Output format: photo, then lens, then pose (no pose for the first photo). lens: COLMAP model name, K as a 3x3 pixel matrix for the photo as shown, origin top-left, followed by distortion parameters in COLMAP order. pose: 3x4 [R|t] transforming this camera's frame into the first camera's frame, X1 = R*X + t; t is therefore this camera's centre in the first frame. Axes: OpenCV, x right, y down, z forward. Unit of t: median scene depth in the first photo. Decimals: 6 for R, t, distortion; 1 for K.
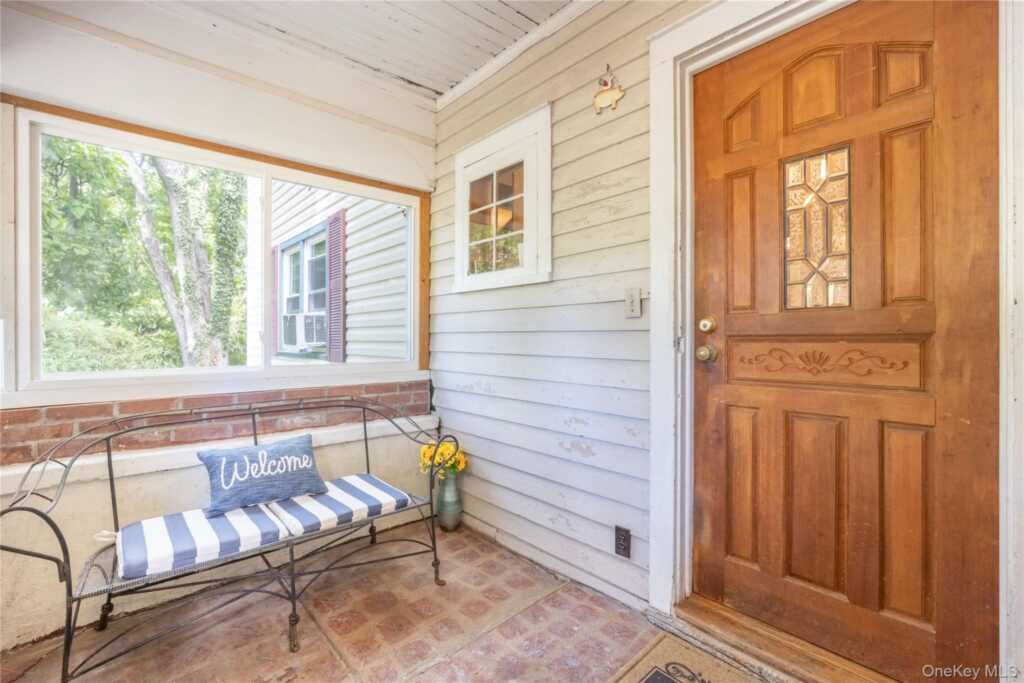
lens RADIAL K [[450.3, 0, 506.2], [0, 450.3, 334.5], [0, 0, 1]] dist [-0.002548, 0.000673]
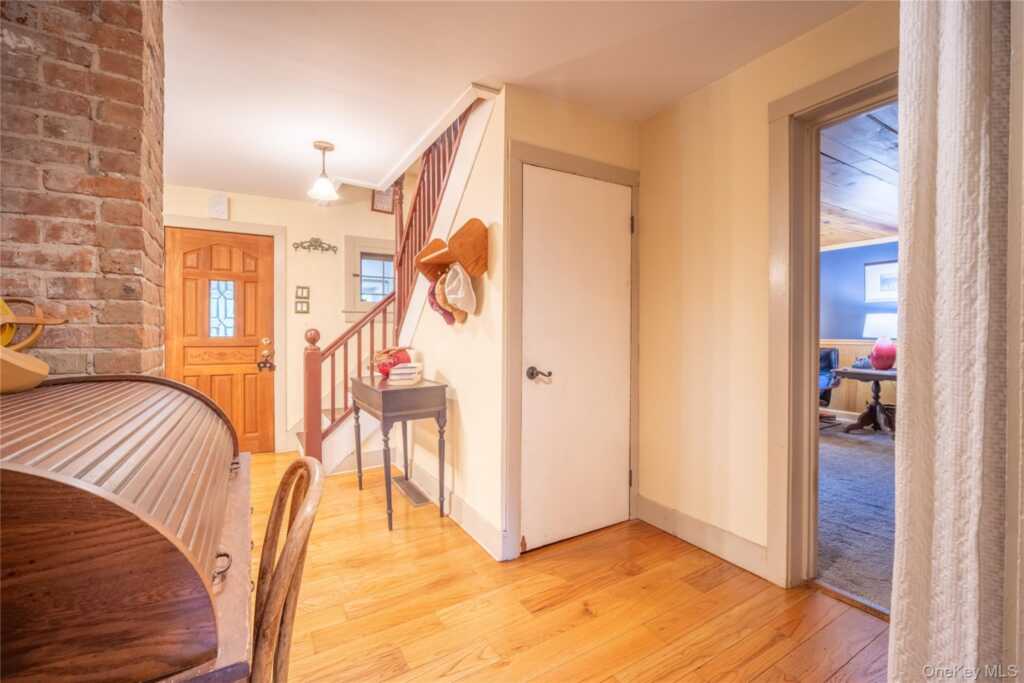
lens RADIAL K [[438.9, 0, 508.3], [0, 438.9, 341.5], [0, 0, 1]] dist [-0.000348, 0.000327]
pose [[0.194855, -0.008965, 0.980791, -1.547669], [-0.010454, 0.999882, 0.011217, -0.072536], [-0.980776, -0.012438, 0.194739, -1.199252]]
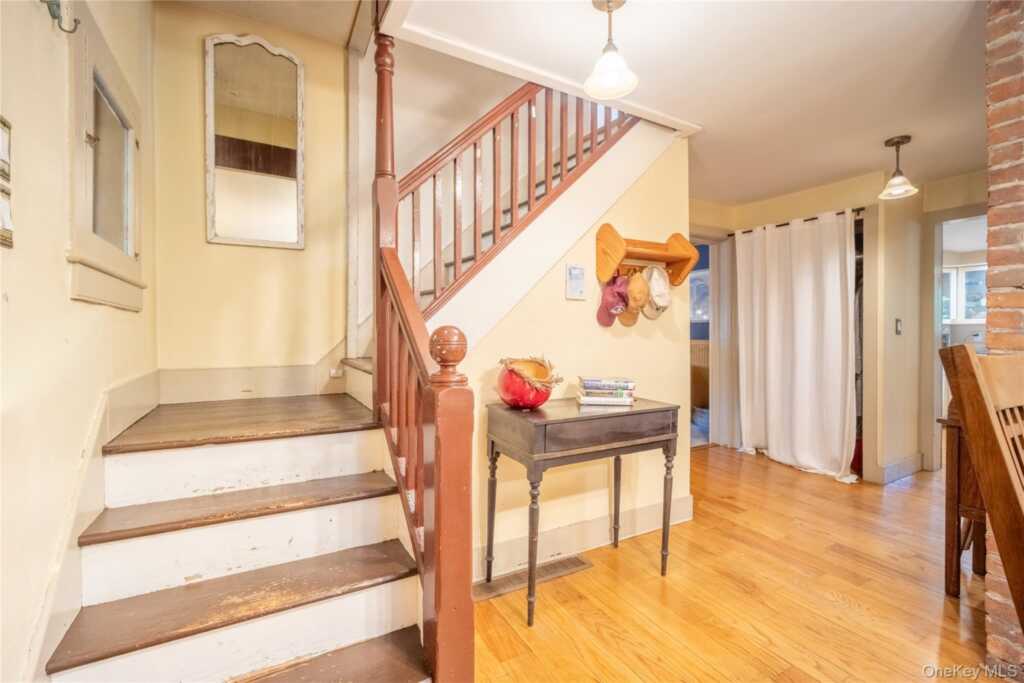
lens RADIAL K [[449.3, 0, 512.0], [0, 449.3, 341.5], [0, 0, 1]] dist [-0.028222, 0.000159]
pose [[-0.976349, 0.001045, 0.216200, 0.180638], [0.002825, 0.999965, 0.007921, -0.083555], [-0.216184, 0.008345, -0.976317, 1.046031]]
